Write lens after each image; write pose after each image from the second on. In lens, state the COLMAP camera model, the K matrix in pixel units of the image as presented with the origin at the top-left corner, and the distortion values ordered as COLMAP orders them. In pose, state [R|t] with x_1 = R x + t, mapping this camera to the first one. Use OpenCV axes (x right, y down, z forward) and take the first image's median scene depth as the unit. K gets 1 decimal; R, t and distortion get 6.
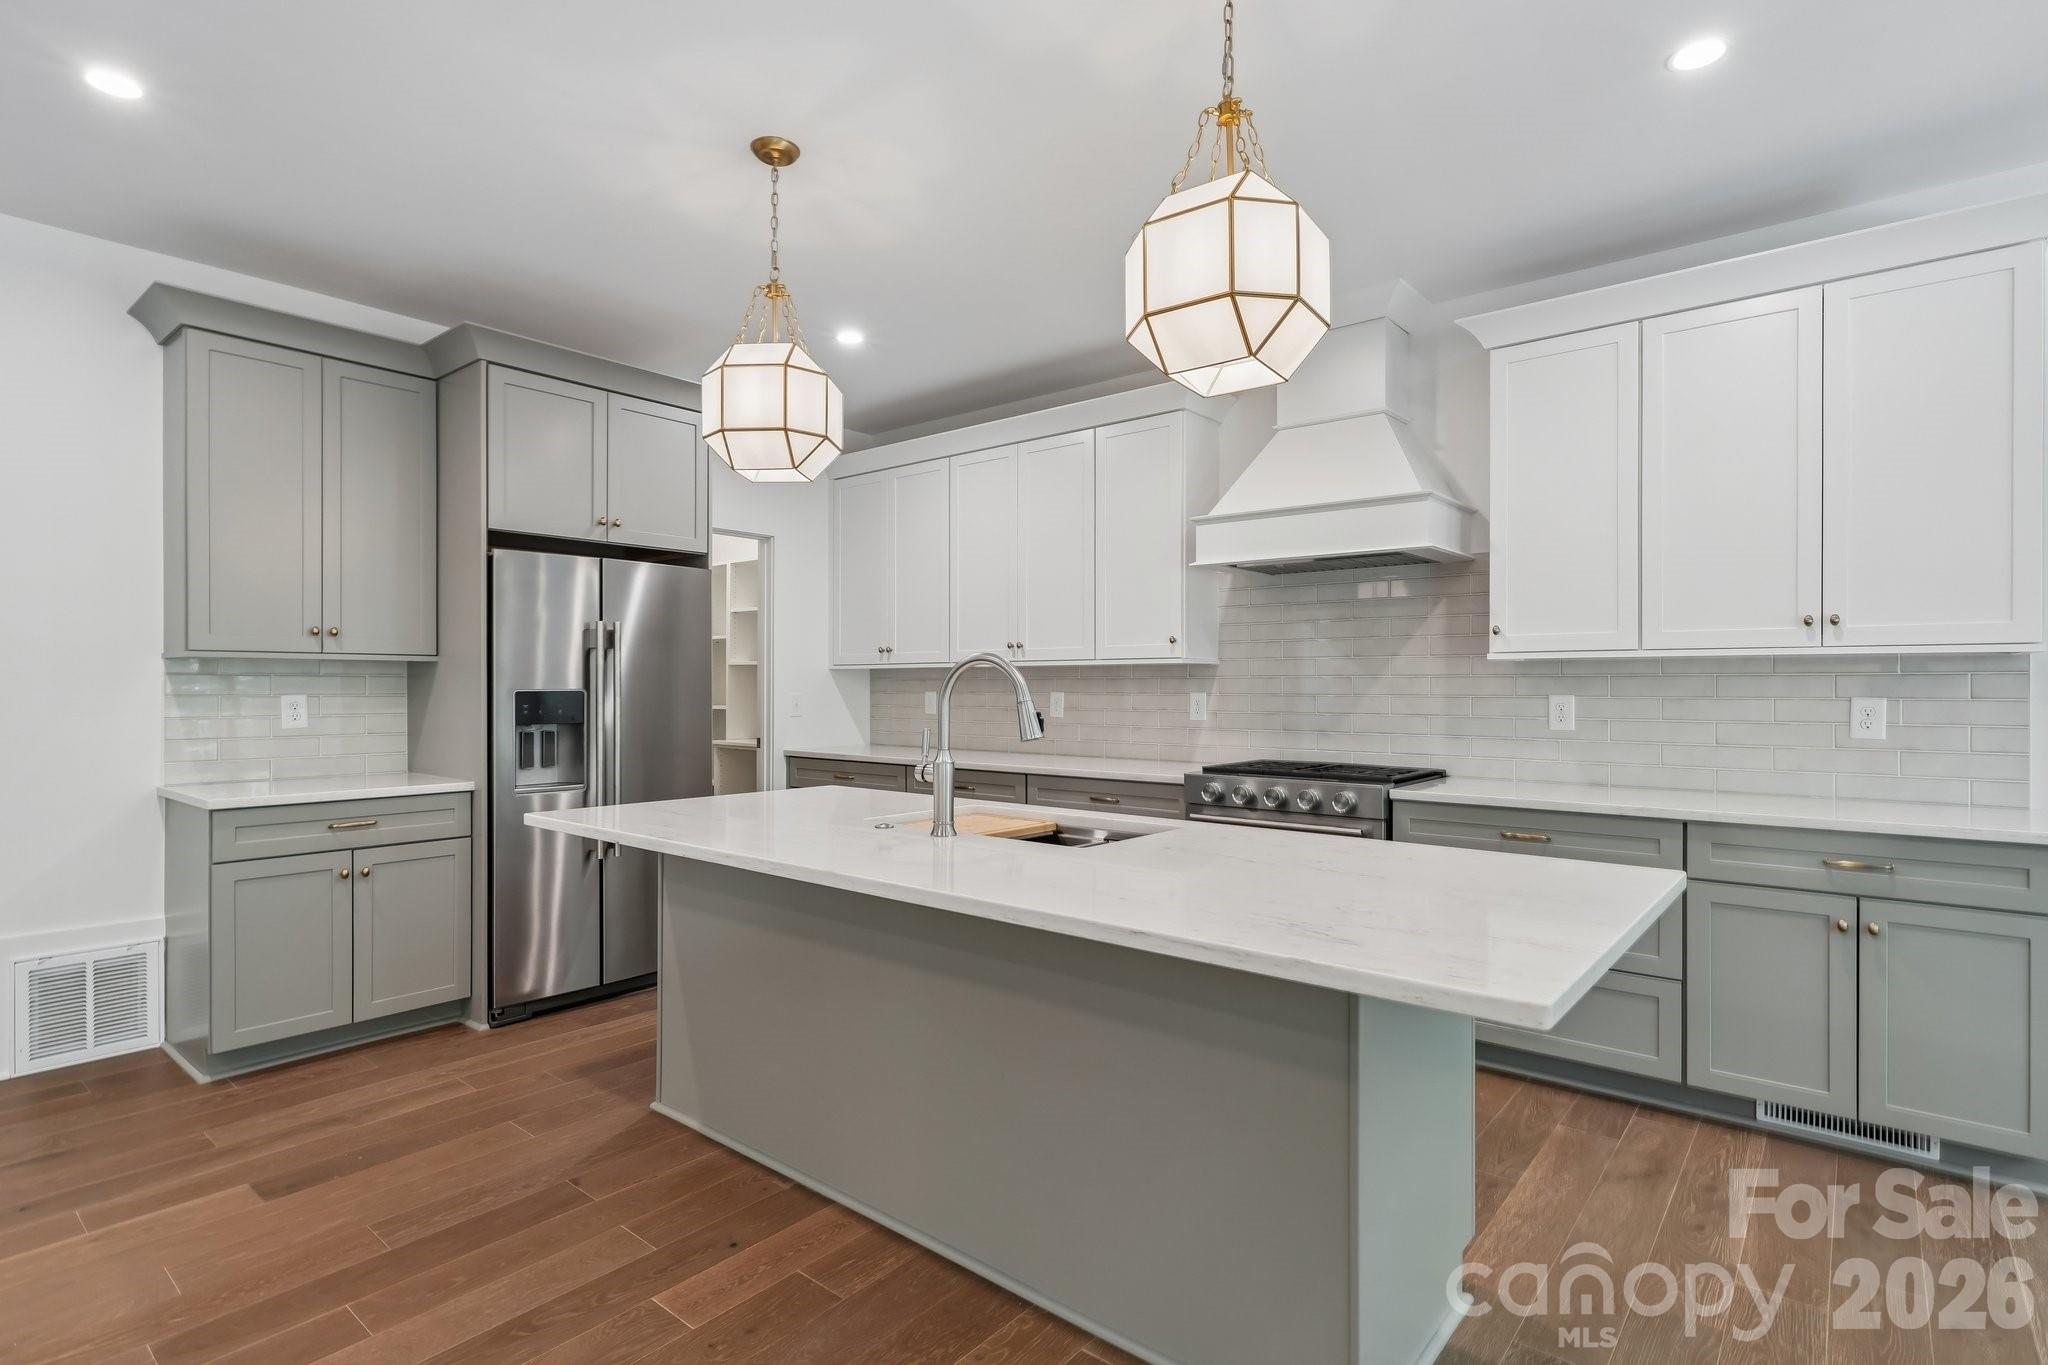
lens RADIAL K [[1016.6, 0, 1030.3], [0, 1016.6, 690.8], [0, 0, 1]] dist [0.005527, 0.000556]
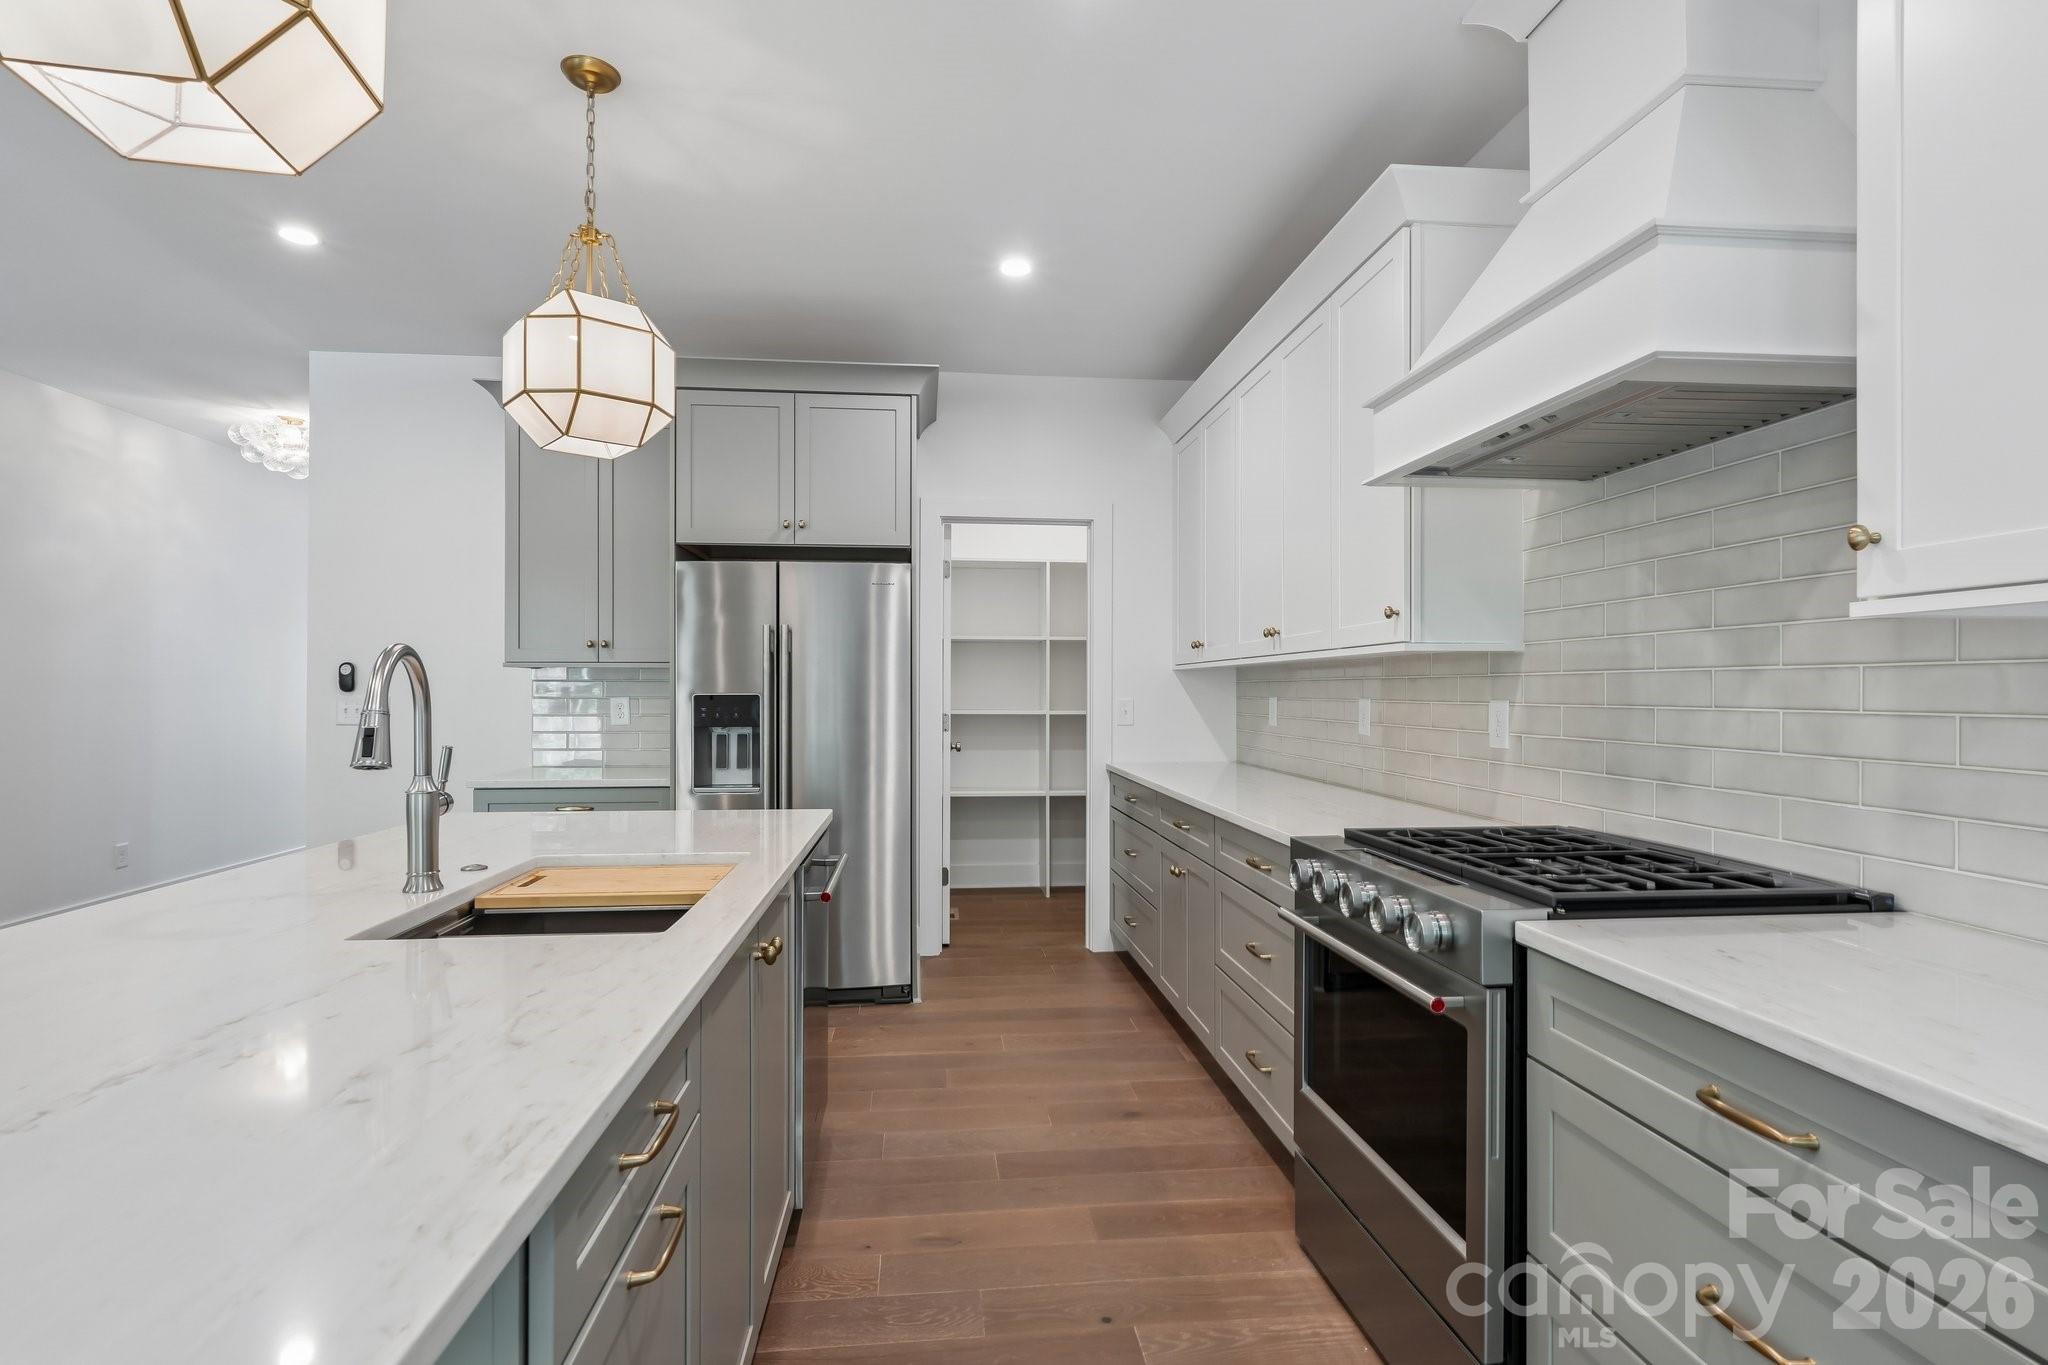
lens RADIAL K [[1016.6, 0, 1019.9], [0, 1016.6, 681.6], [0, 0, 1]] dist [0.005527, 0.000556]
pose [[0.711950, -0.006352, -0.702201, 0.435131], [-0.003289, 0.999918, -0.012380, -0.001068], [0.702222, 0.011124, 0.711871, 0.451333]]
